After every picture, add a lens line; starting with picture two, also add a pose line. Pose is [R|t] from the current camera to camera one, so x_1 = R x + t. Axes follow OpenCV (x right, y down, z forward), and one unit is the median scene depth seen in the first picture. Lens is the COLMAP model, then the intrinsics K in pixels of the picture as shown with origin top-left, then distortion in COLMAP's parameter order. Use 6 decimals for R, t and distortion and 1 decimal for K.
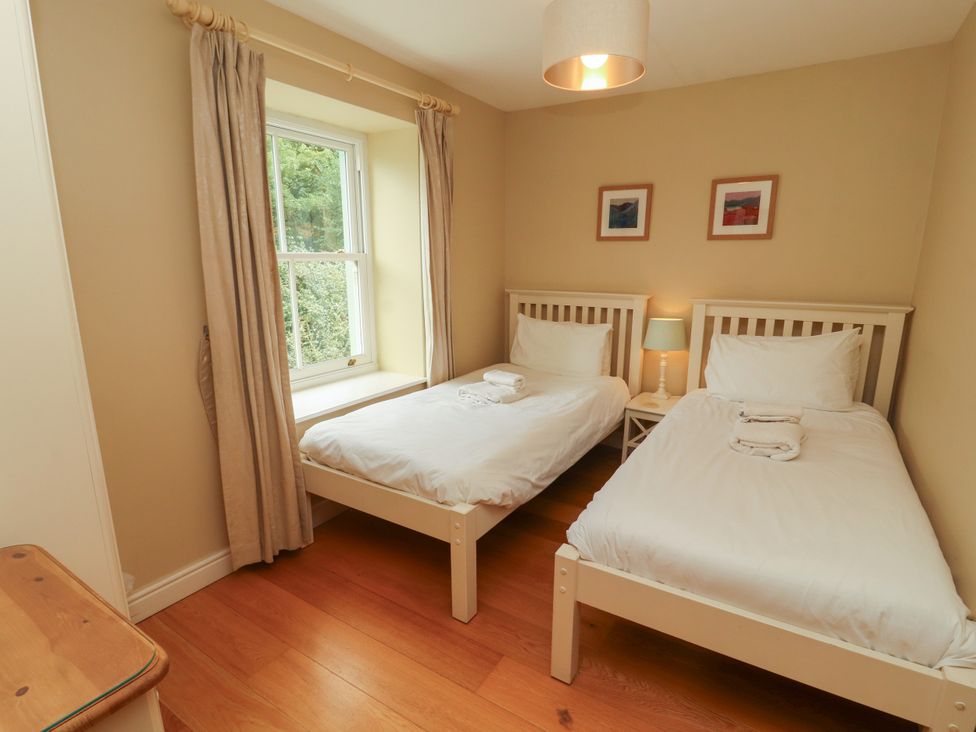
lens RADIAL K [[507.1, 0, 487.2], [0, 507.1, 362.8], [0, 0, 1]] dist [-0.000946, -0.013687]
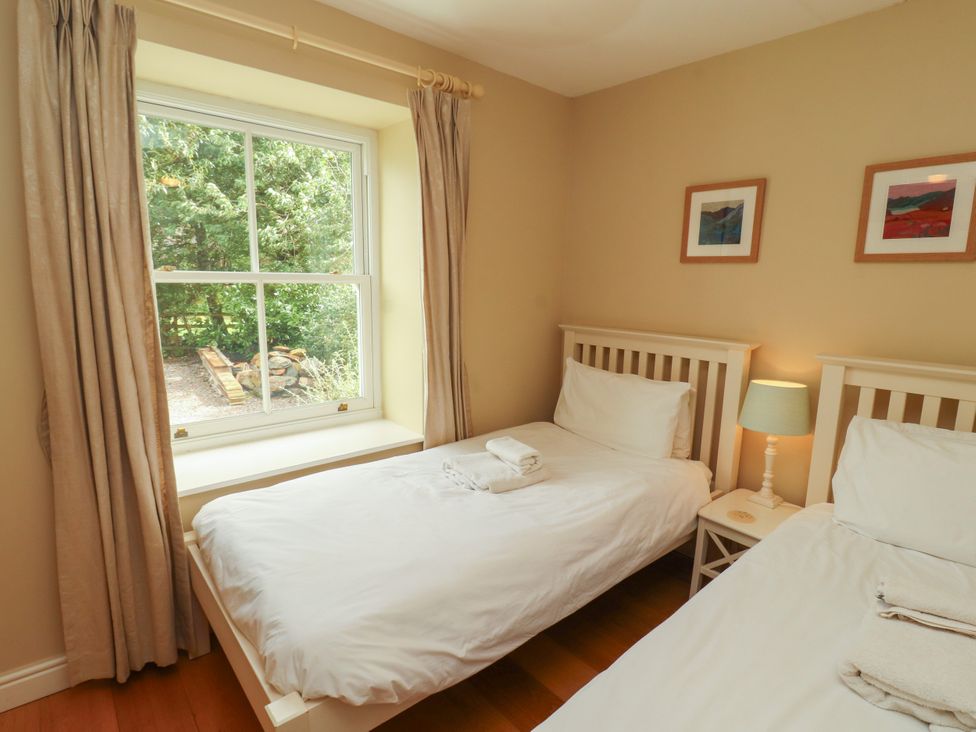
lens RADIAL K [[507.1, 0, 486.0], [0, 507.1, 360.7], [0, 0, 1]] dist [-0.000946, -0.013687]
pose [[0.957258, 0.062644, -0.282371, 0.195696], [-0.077142, 0.996197, -0.040512, -0.066196], [0.278759, 0.060563, 0.958450, 0.306493]]
